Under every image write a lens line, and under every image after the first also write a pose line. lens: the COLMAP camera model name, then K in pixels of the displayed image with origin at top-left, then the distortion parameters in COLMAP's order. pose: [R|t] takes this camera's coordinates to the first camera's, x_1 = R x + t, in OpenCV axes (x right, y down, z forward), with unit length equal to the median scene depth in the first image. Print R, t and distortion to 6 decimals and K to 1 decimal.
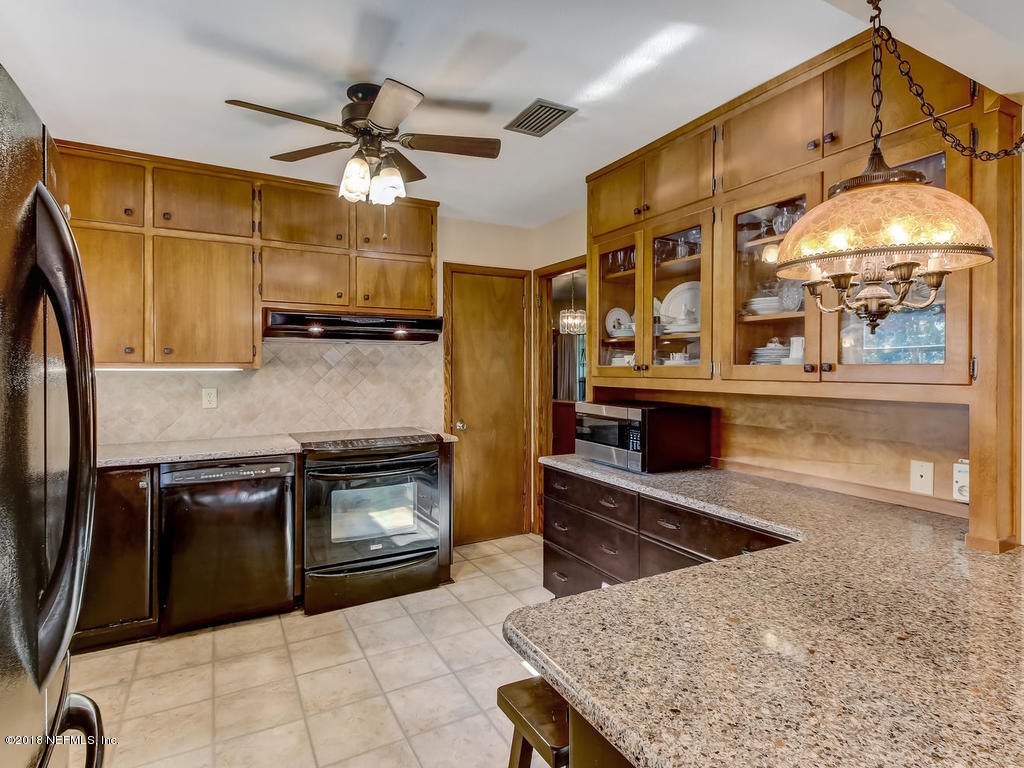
lens RADIAL K [[543.6, 0, 516.0], [0, 543.6, 374.1], [0, 0, 1]] dist [0.021129, -0.001137]
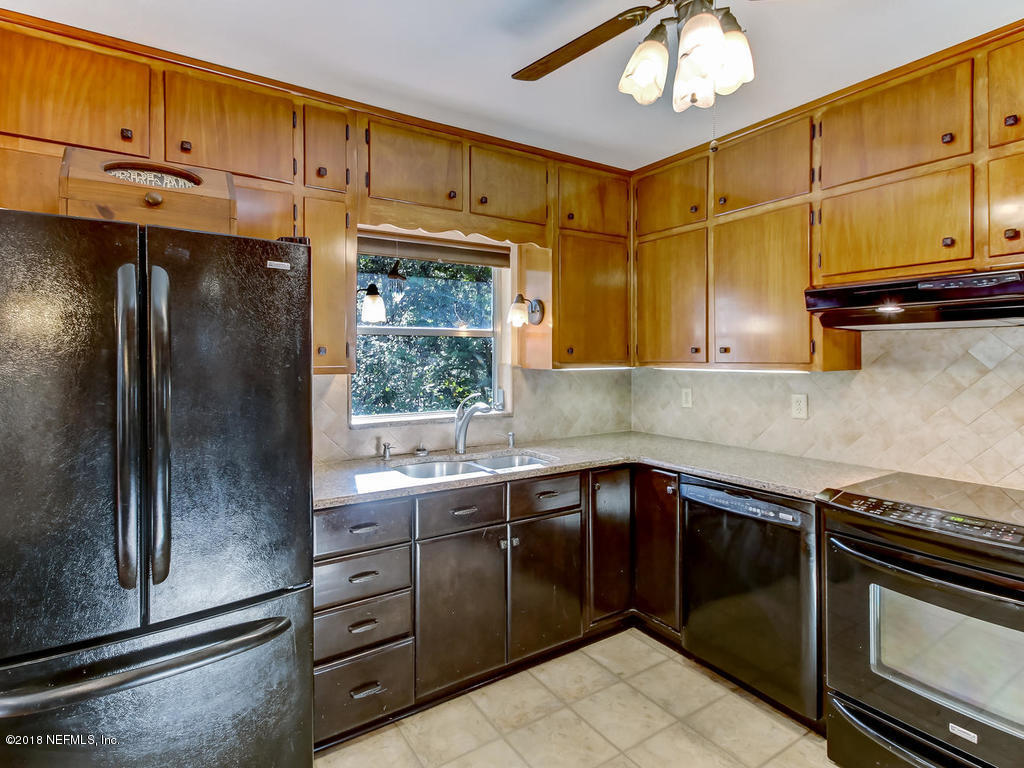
lens RADIAL K [[543.6, 0, 509.2], [0, 543.6, 360.9], [0, 0, 1]] dist [0.021129, -0.001137]
pose [[0.084328, 0.006794, -0.996415, 0.206638], [-0.008994, 0.999941, 0.006057, -0.024153], [0.996397, 0.008451, 0.084384, 0.518545]]
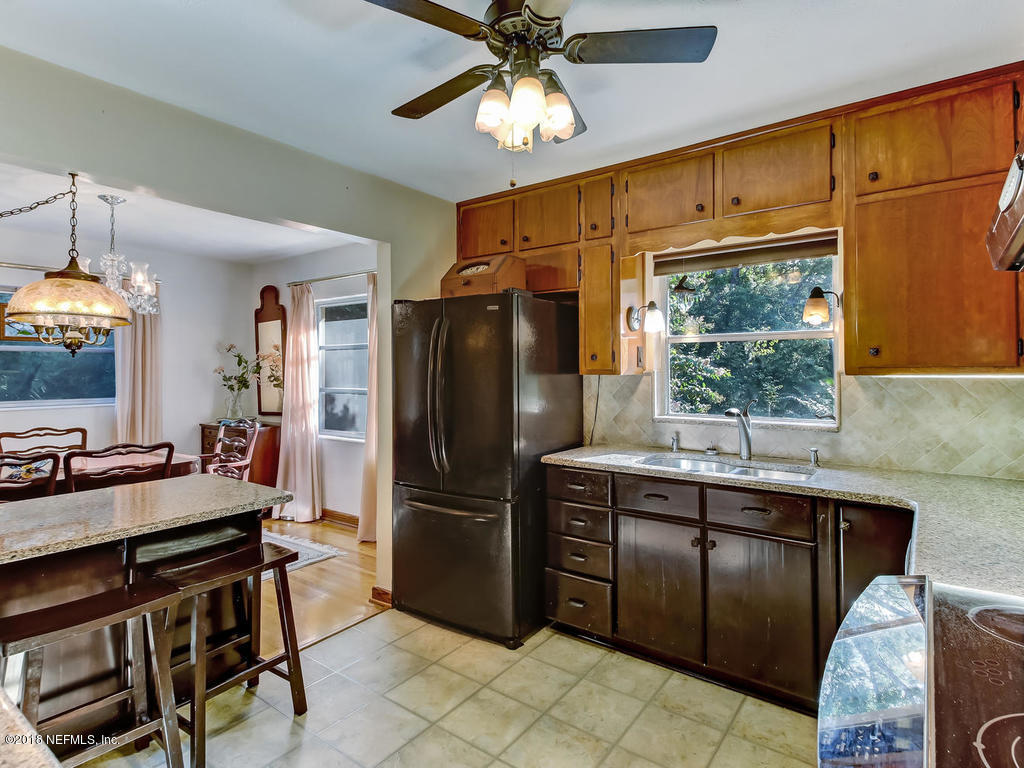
lens RADIAL K [[543.6, 0, 518.5], [0, 543.6, 370.0], [0, 0, 1]] dist [0.021129, -0.001137]
pose [[-0.903078, -0.000325, -0.429477, 0.041309], [-0.005419, 0.999929, 0.010637, -0.018245], [0.429442, 0.011934, -0.903015, 1.074878]]
